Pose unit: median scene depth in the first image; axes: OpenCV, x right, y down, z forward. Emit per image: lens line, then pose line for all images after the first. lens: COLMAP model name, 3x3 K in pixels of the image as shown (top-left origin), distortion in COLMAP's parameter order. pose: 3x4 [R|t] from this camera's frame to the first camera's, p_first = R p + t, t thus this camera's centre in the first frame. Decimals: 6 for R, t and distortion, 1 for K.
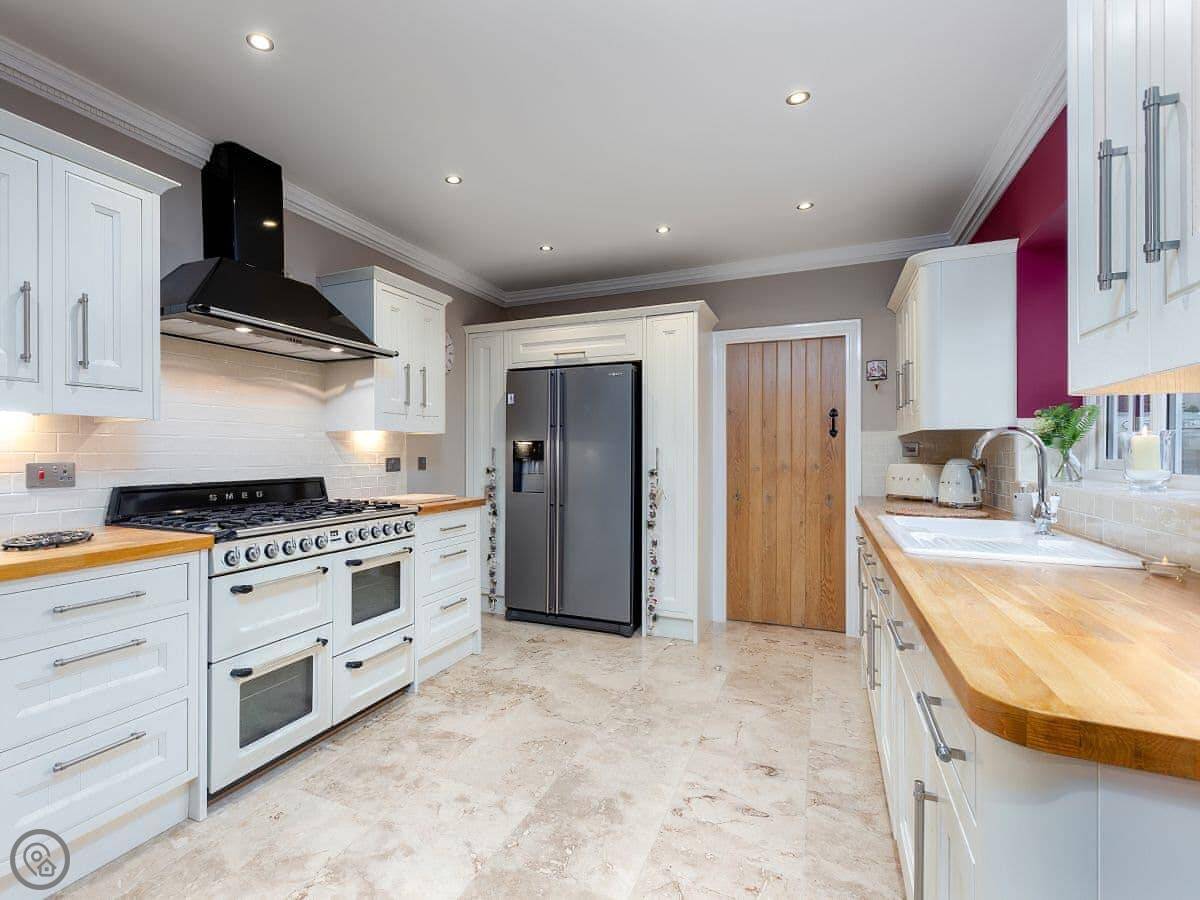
lens RADIAL K [[591.7, 0, 532.0], [0, 591.7, 453.5], [0, 0, 1]] dist [-0.000039, -0.000761]
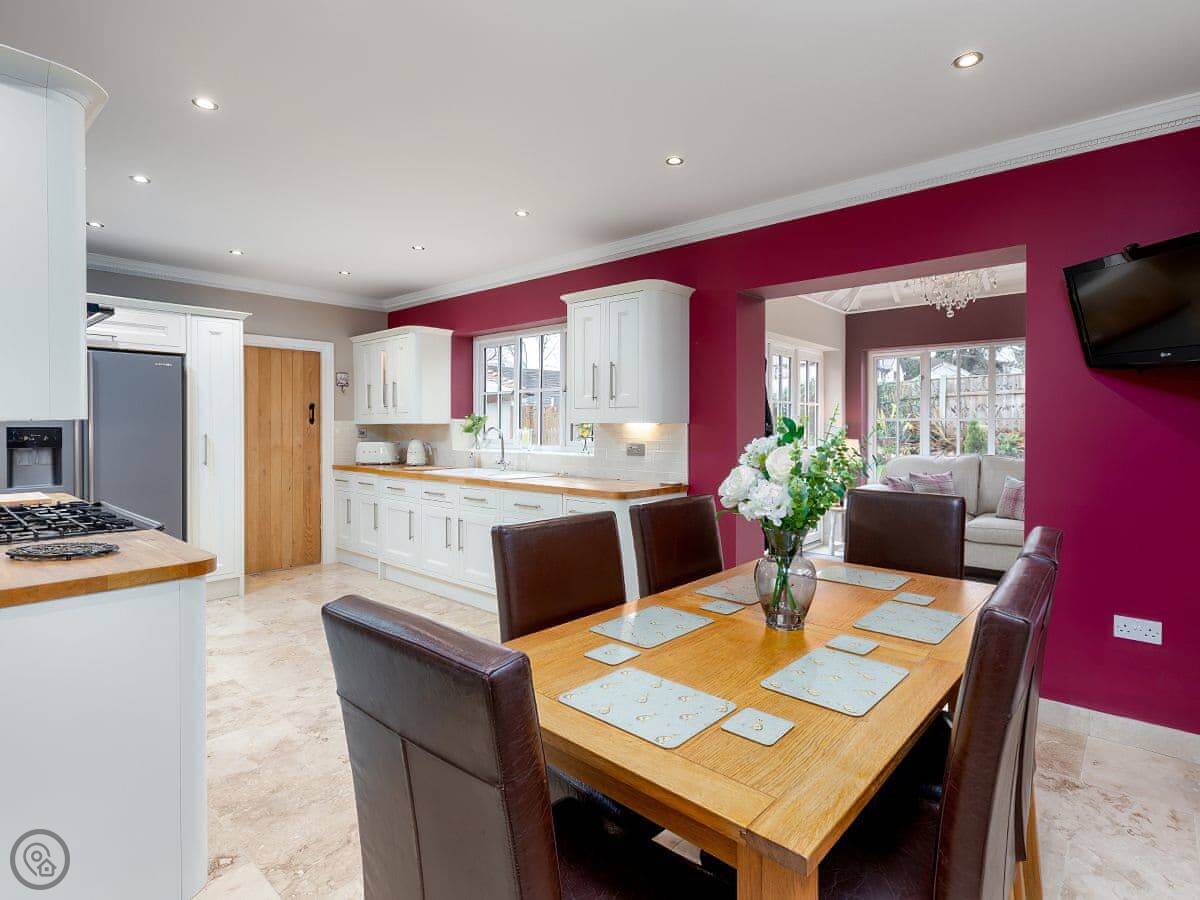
lens RADIAL K [[591.7, 0, 607.7], [0, 591.7, 440.6], [0, 0, 1]] dist [-0.000039, -0.000761]
pose [[0.279101, -0.025791, 0.959915, -0.981961], [0.002000, 0.999653, 0.026277, -0.037537], [-0.960260, -0.005414, 0.279055, -0.074407]]
